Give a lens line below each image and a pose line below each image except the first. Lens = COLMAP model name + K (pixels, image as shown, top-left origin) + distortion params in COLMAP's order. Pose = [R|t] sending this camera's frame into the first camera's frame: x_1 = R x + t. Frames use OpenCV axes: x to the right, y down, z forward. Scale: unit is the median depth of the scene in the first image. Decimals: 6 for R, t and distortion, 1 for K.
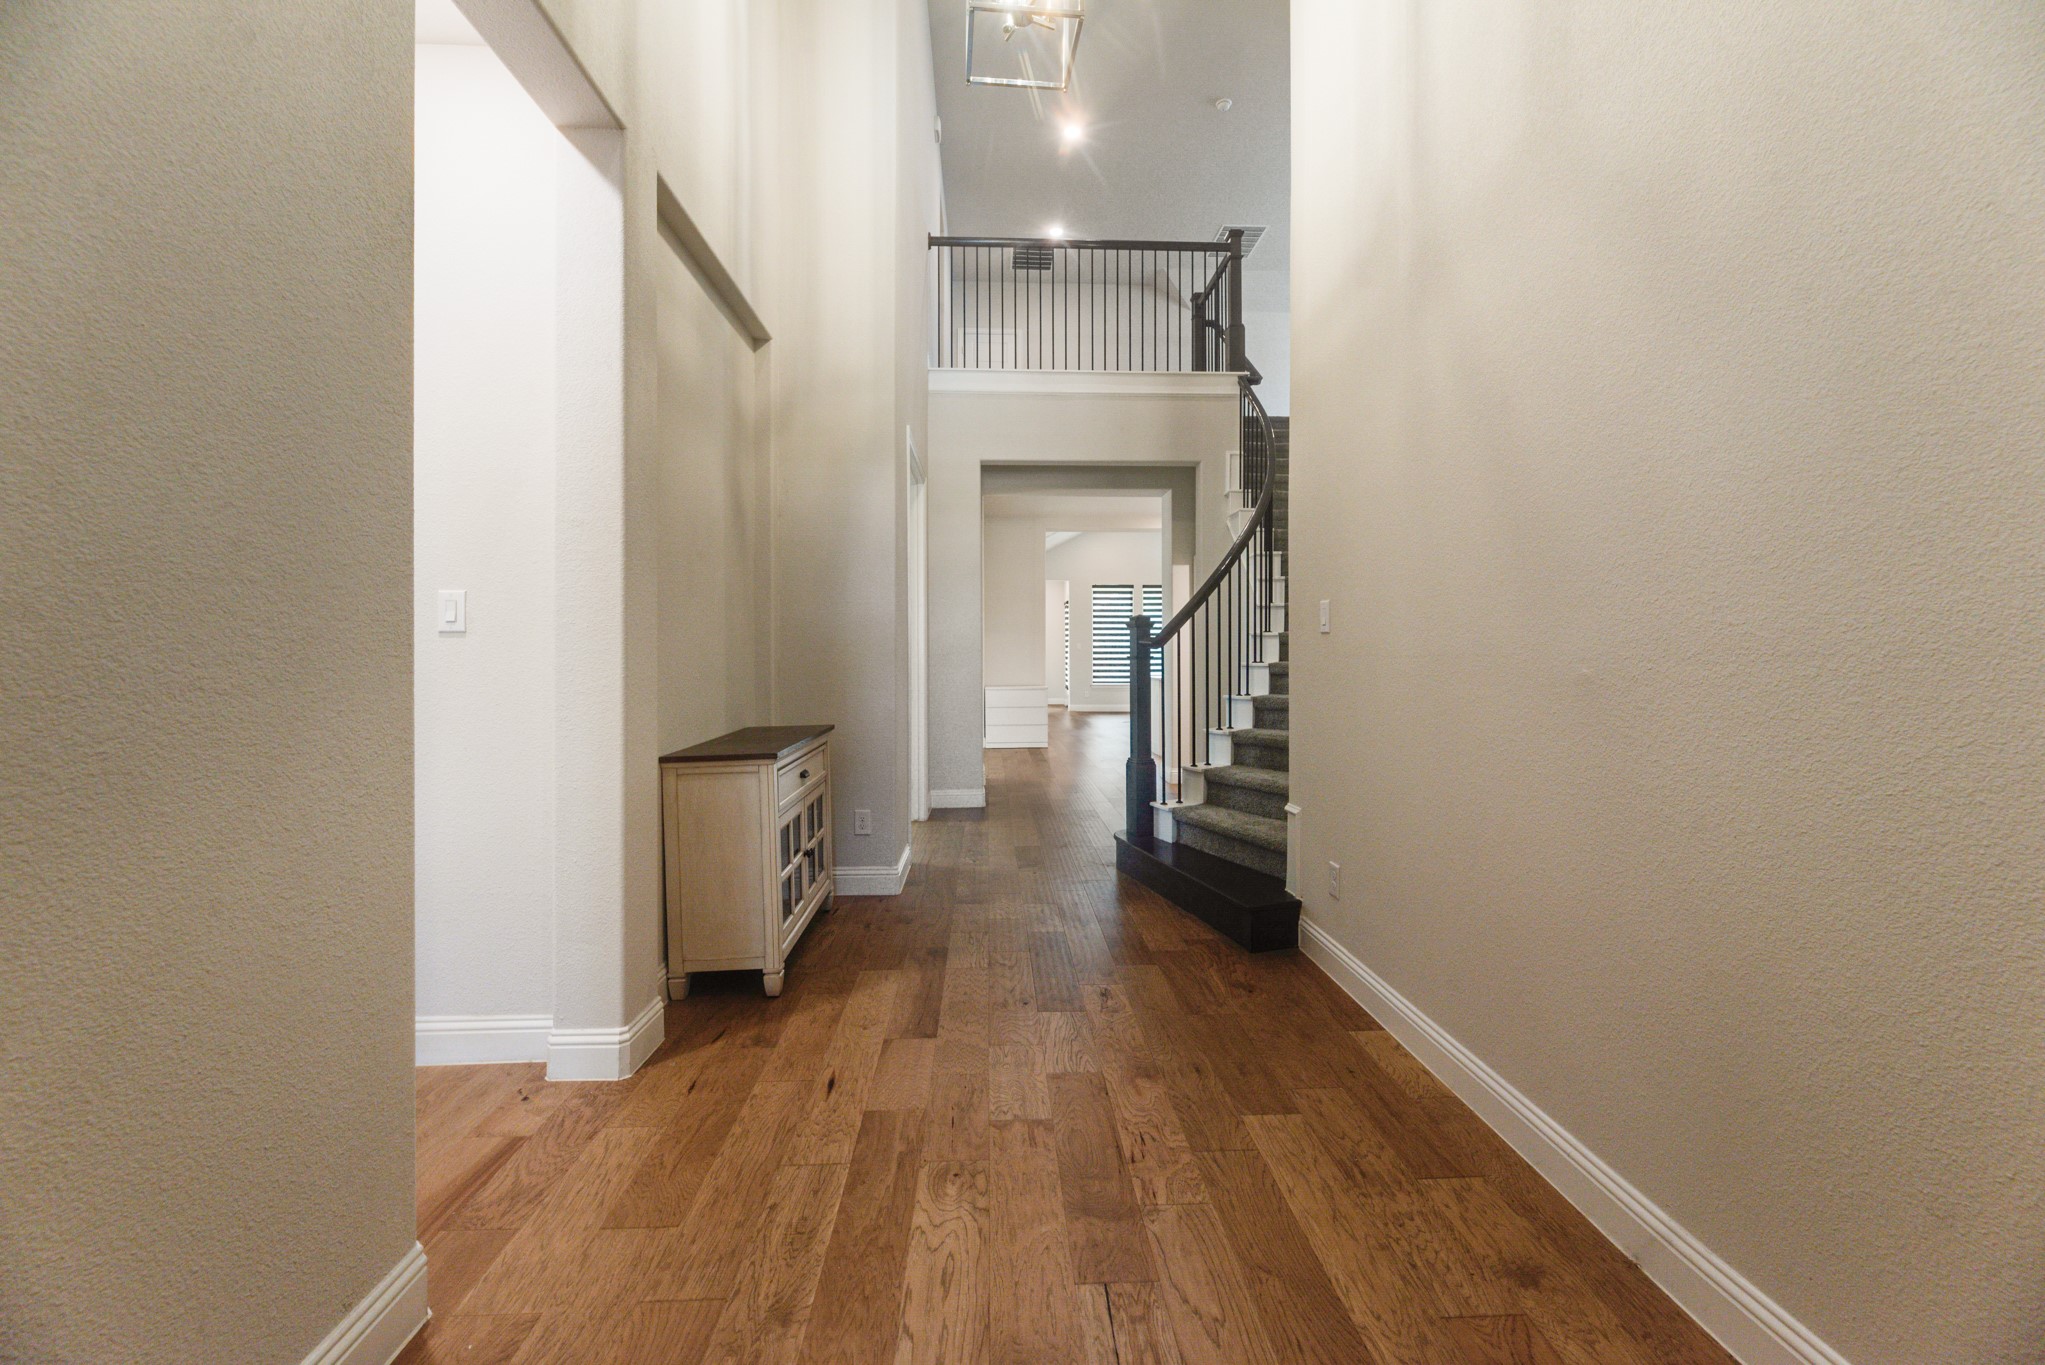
lens RADIAL K [[839.0, 0, 1024.1], [0, 839.0, 655.6], [0, 0, 1]] dist [-0.001201, -0.000025]
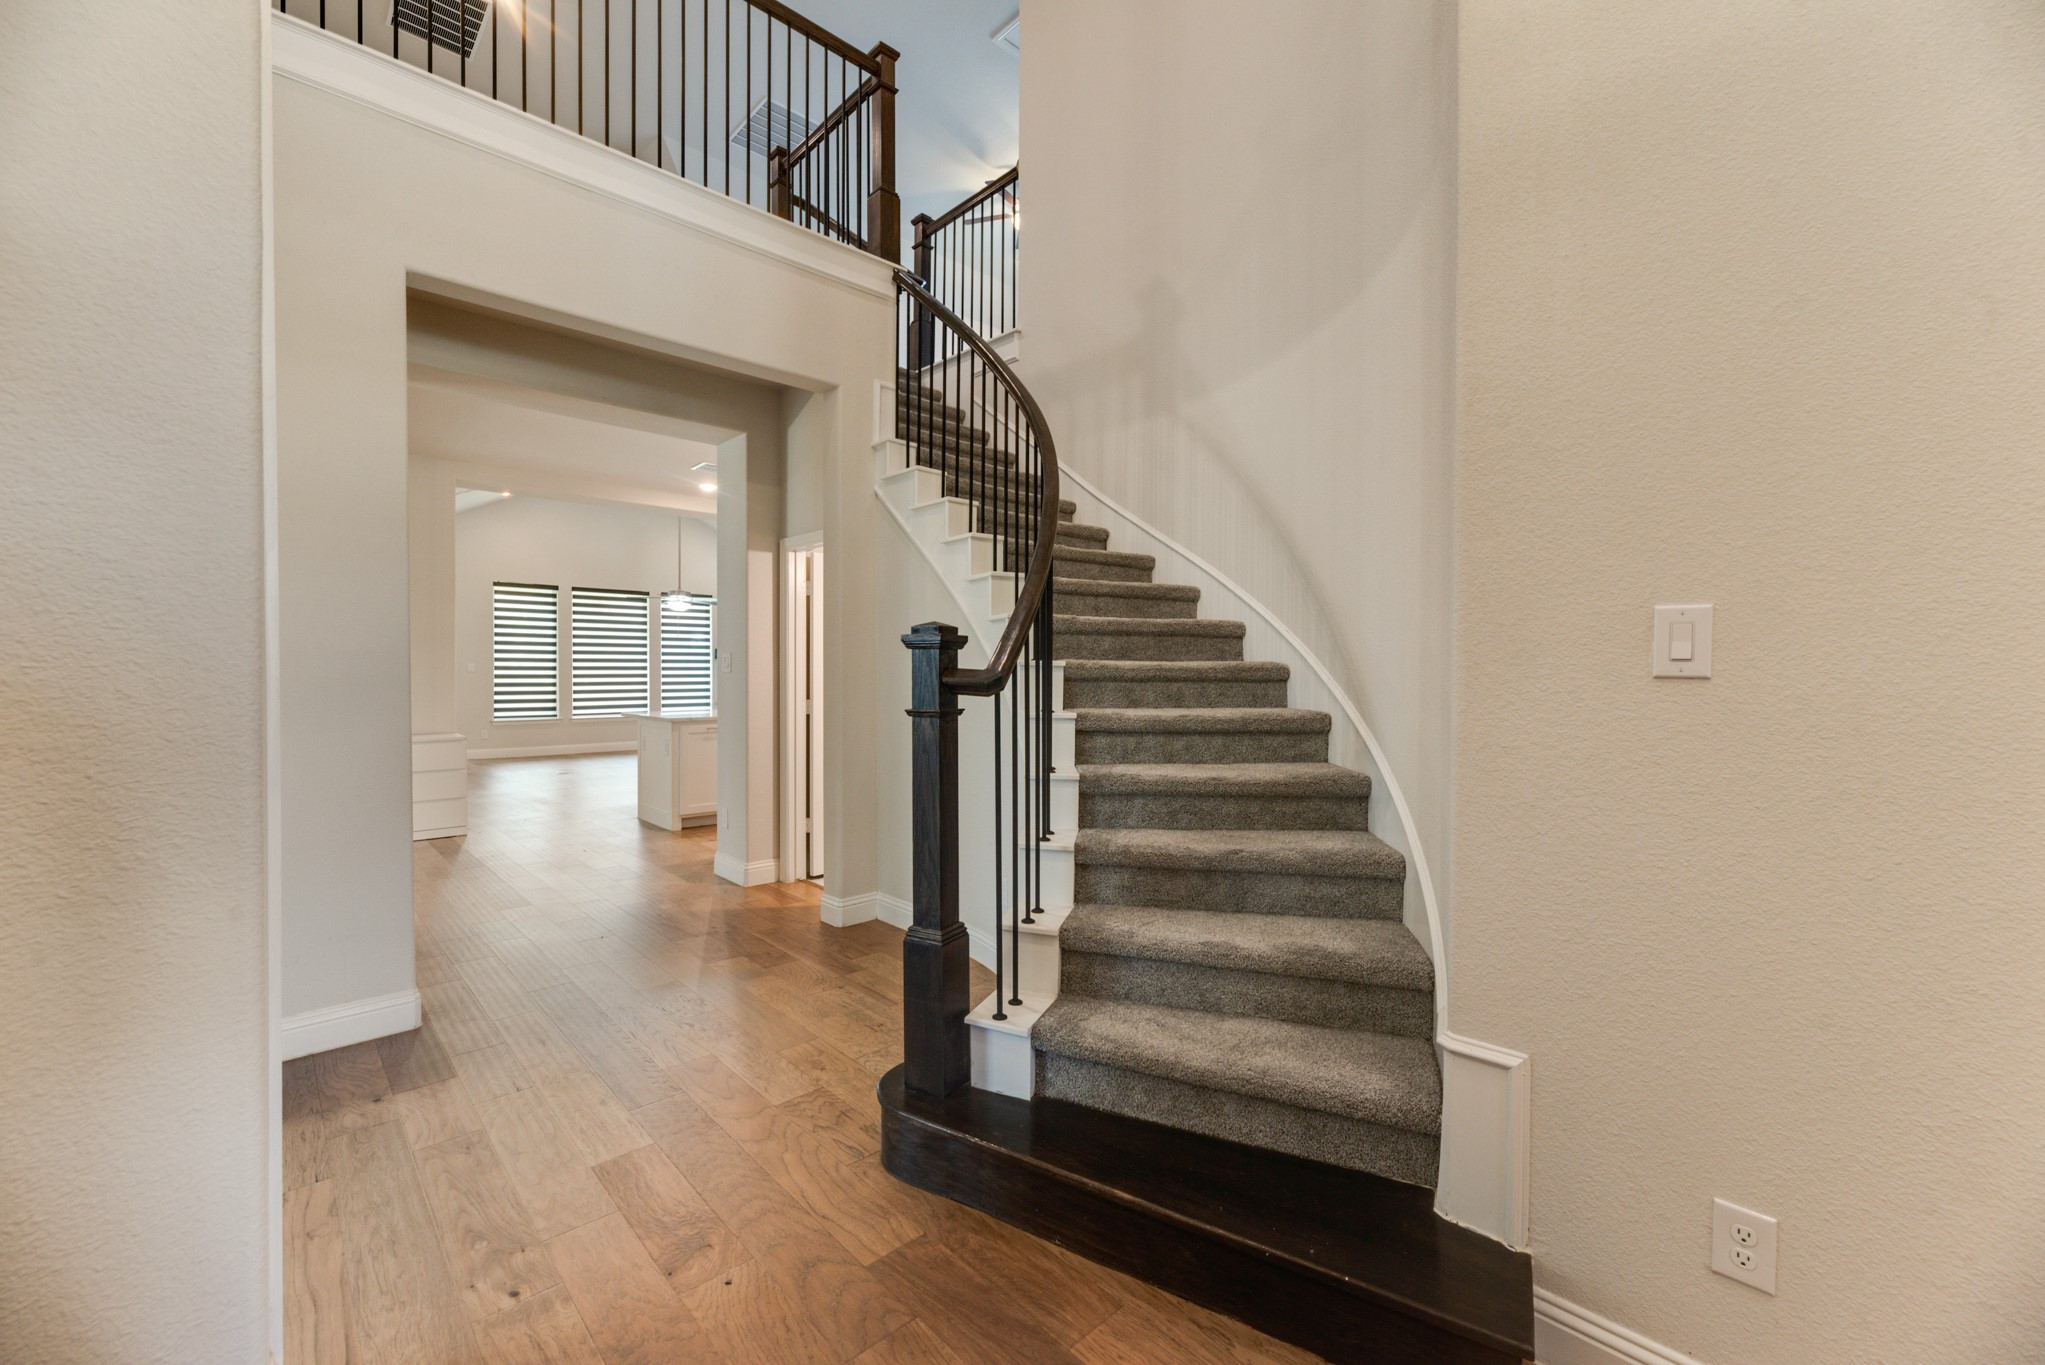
lens RADIAL K [[833.2, 0, 1024.5], [0, 833.2, 661.1], [0, 0, 1]] dist [0.000300, -0.000092]
pose [[0.751823, 0.007355, 0.659324, -0.135544], [0.003928, 0.999870, -0.015633, -0.019498], [-0.659354, 0.014343, 0.751696, 0.623333]]
